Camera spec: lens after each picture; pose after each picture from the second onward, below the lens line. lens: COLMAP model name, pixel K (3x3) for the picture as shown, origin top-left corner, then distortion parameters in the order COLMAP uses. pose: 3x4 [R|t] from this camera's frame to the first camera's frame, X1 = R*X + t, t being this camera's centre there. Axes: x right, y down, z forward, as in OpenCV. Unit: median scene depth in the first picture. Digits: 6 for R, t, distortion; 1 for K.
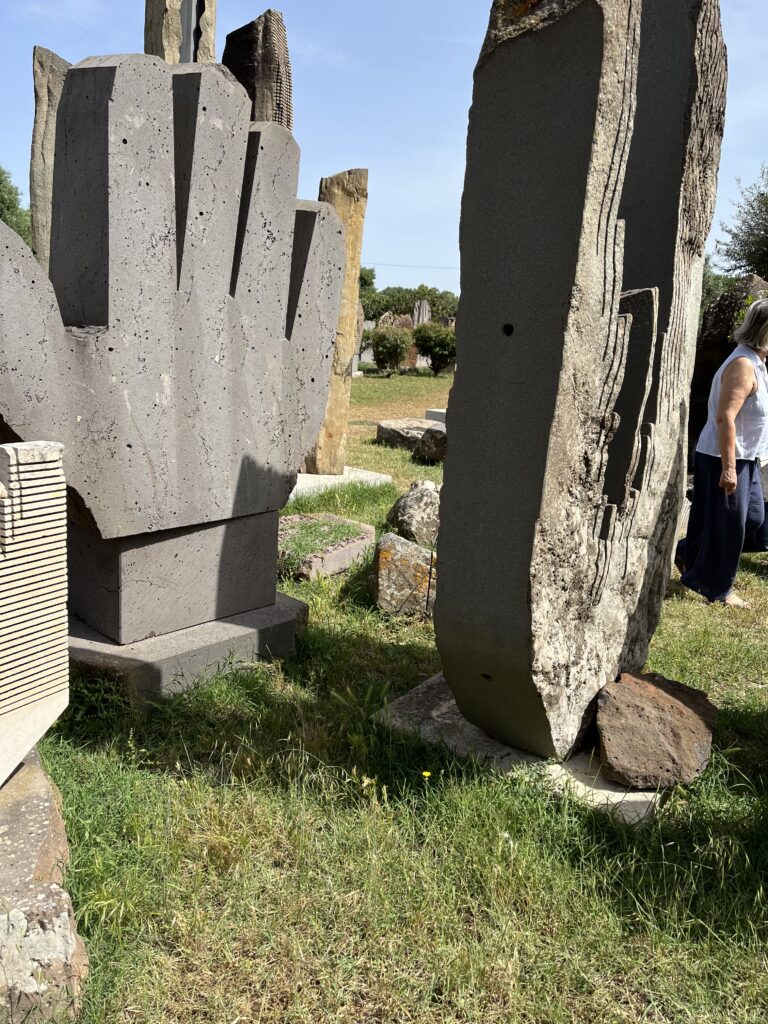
lens RADIAL K [[777.7, 0, 384.0], [0, 777.7, 512.0], [0, 0, 1]] dist [0.076588, -0.103628]
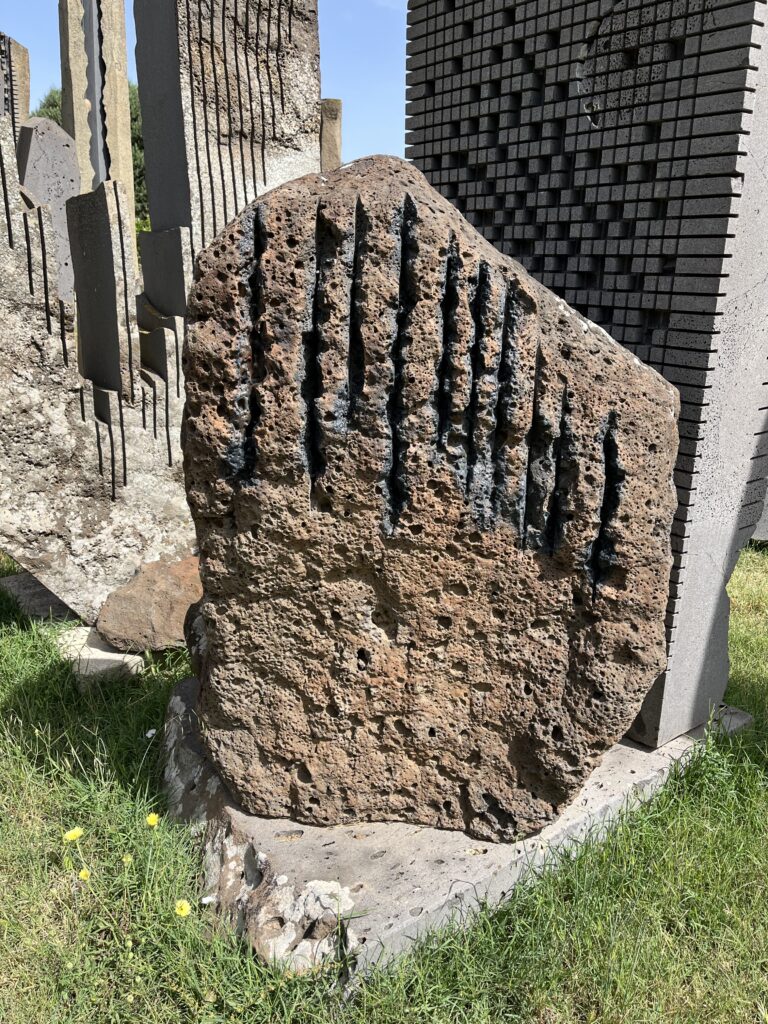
lens RADIAL K [[780.5, 0, 378.9], [0, 780.5, 520.0], [0, 0, 1]] dist [0.062761, -0.080828]
pose [[0.953742, 0.066280, -0.293228, 0.696226], [-0.039747, 0.994632, 0.095542, 0.034882], [0.297986, -0.079467, 0.951257, 0.049972]]
